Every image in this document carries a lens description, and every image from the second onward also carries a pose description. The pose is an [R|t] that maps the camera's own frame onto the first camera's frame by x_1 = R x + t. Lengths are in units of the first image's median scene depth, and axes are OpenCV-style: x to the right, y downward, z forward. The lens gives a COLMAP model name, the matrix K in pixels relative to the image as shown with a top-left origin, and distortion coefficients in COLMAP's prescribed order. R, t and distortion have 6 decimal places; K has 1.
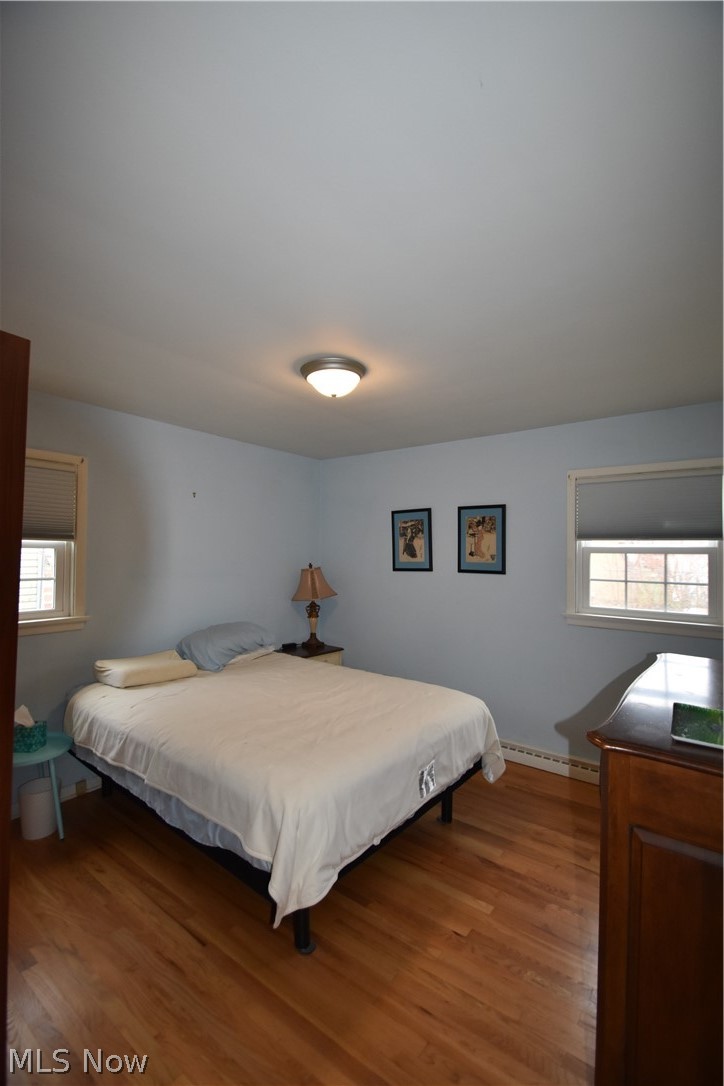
lens RADIAL K [[476.0, 0, 356.7], [0, 476.0, 544.4], [0, 0, 1]] dist [0.015366, -0.017247]
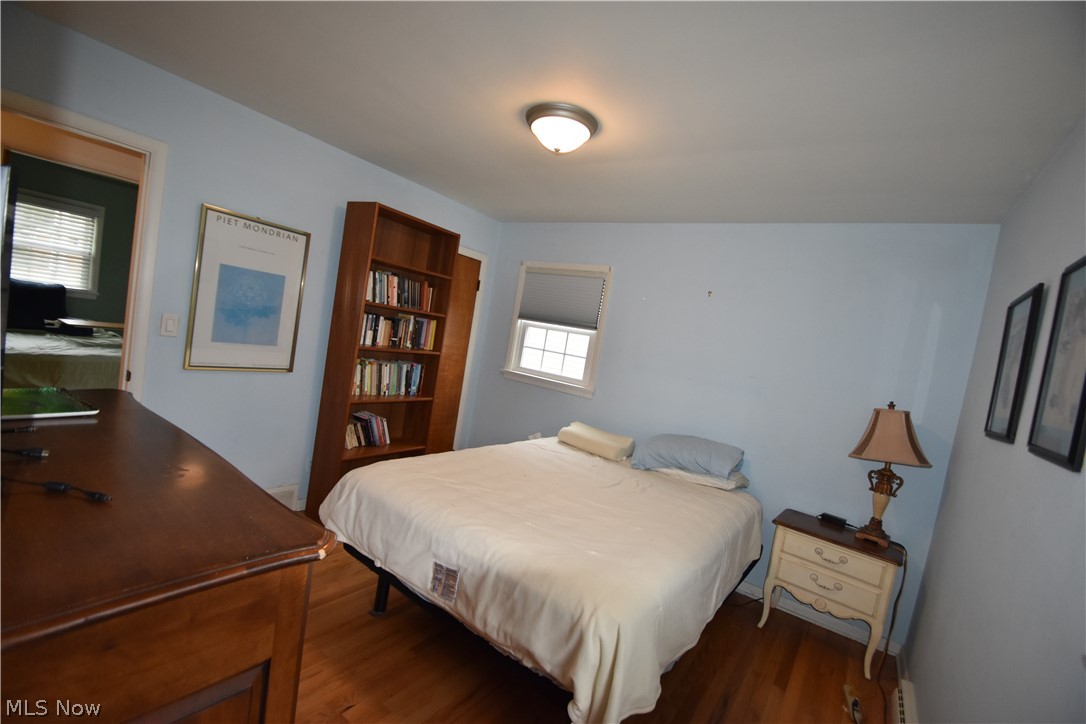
lens RADIAL K [[476.0, 0, 537.9], [0, 476.0, 369.4], [0, 0, 1]] dist [0.015366, -0.017247]
pose [[0.040130, 0.067421, -0.996917, 0.715567], [-0.143258, 0.987801, 0.061038, 0.039635], [0.988871, 0.140367, 0.049299, 0.796729]]
